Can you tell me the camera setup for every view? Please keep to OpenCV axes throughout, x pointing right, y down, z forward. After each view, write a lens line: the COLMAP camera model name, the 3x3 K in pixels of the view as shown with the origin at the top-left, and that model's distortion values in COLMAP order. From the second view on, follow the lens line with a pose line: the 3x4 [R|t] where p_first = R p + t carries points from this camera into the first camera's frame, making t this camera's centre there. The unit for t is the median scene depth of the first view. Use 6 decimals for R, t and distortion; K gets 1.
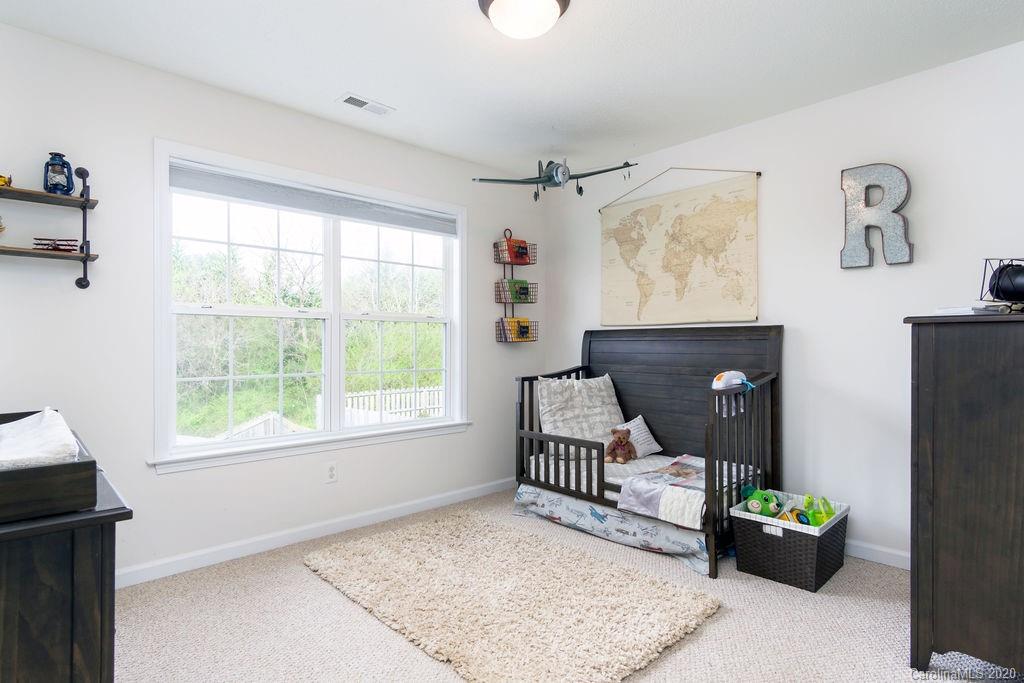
lens RADIAL K [[542.9, 0, 511.9], [0, 542.9, 341.3], [0, 0, 1]] dist [0.011346, 0.000422]
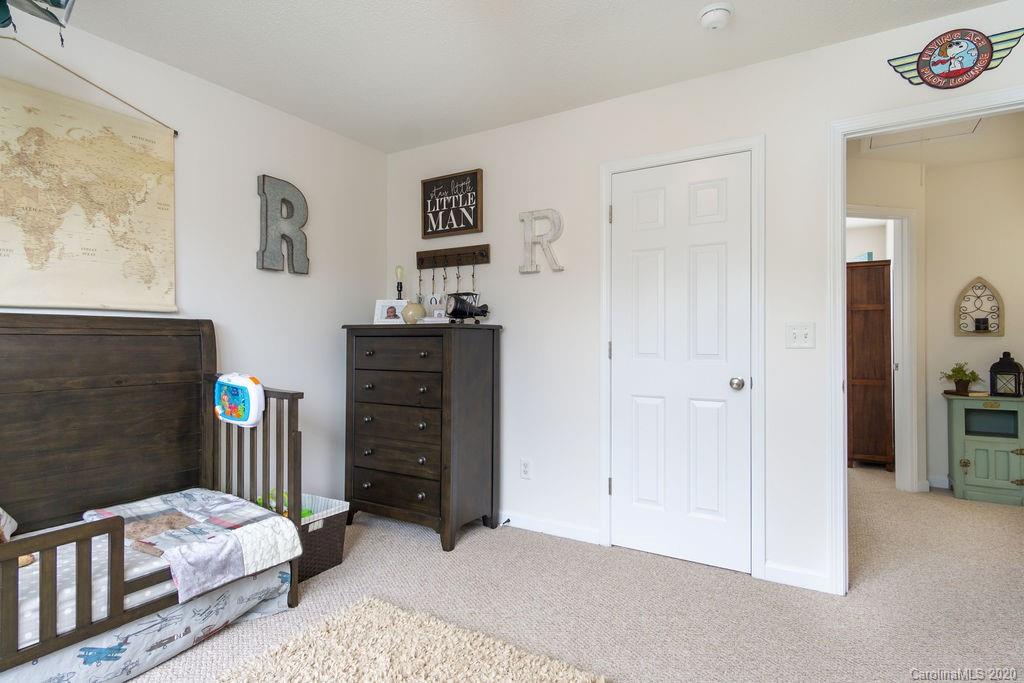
lens RADIAL K [[542.9, 0, 511.7], [0, 542.9, 341.3], [0, 0, 1]] dist [0.011346, 0.000422]
pose [[-0.253163, 0.004150, 0.967415, -0.482883], [-0.001651, 0.999987, -0.004721, 0.008541], [-0.967422, -0.002793, -0.253153, 0.746666]]
